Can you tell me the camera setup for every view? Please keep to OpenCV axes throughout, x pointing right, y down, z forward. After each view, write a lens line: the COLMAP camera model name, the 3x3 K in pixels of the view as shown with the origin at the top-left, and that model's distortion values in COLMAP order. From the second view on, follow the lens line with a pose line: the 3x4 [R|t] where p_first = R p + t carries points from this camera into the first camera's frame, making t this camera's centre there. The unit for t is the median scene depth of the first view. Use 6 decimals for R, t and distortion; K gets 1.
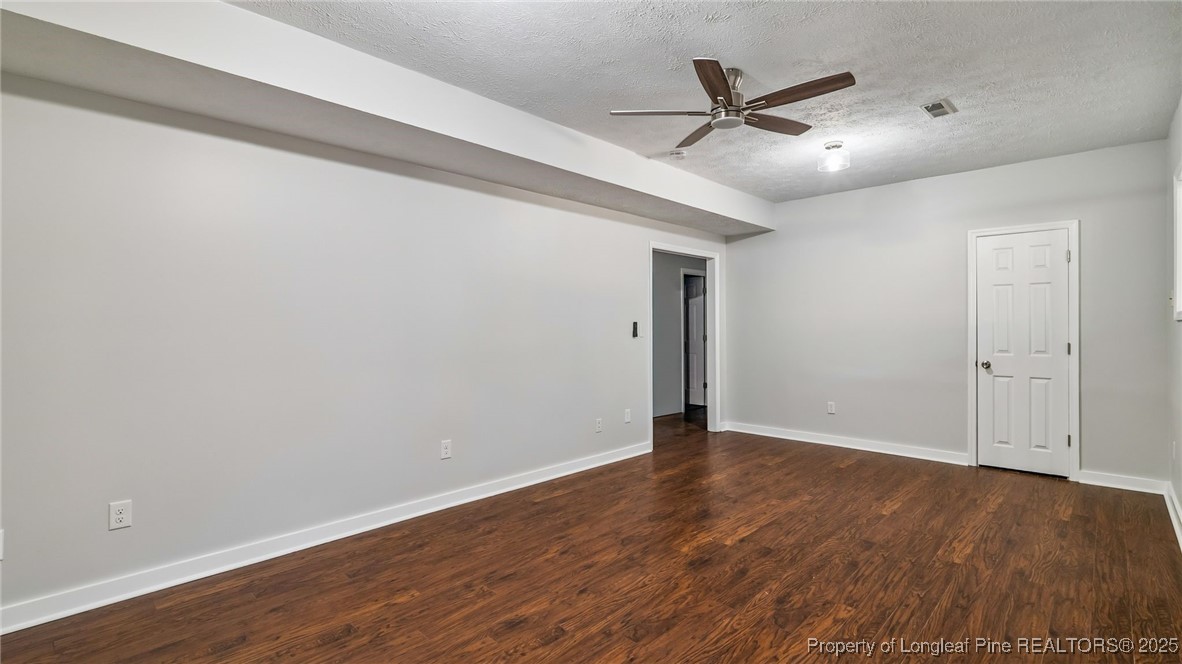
lens RADIAL K [[528.0, 0, 591.0], [0, 528.0, 332.0], [0, 0, 1]] dist [-0.000421, -0.000029]
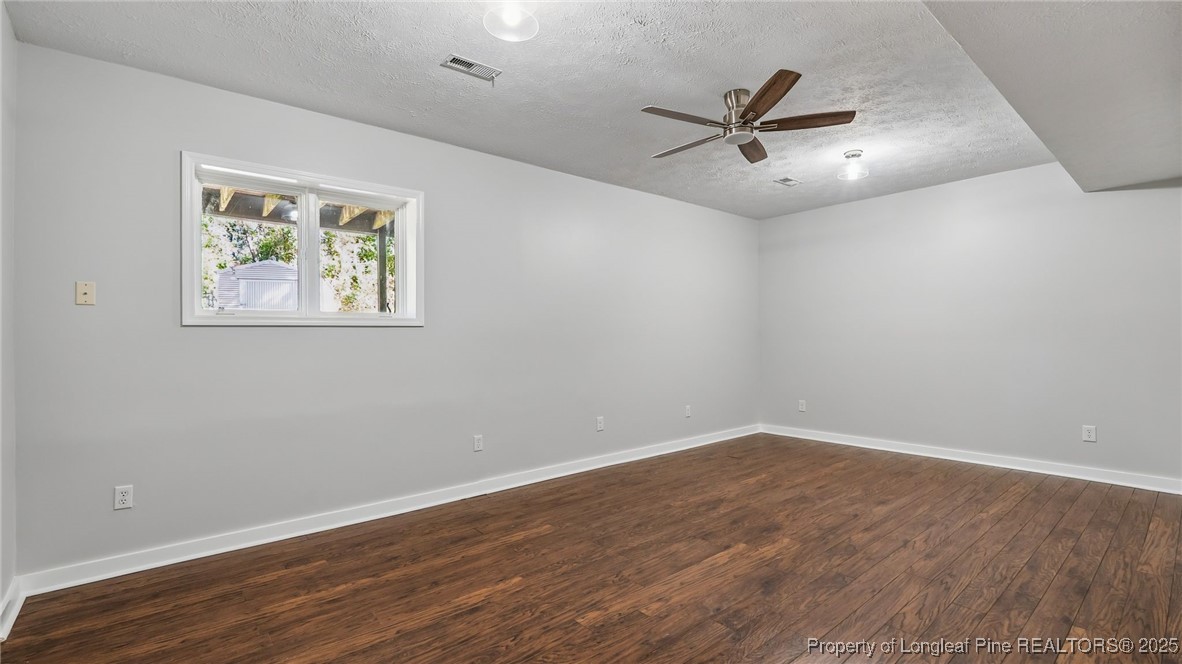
lens RADIAL K [[528.0, 0, 591.0], [0, 528.0, 332.0], [0, 0, 1]] dist [-0.000421, -0.000029]
pose [[-0.995234, 0.013200, 0.096616, 0.423311], [0.013205, 0.999913, -0.000585, -0.000526], [-0.096616, 0.000694, -0.995322, 1.929753]]
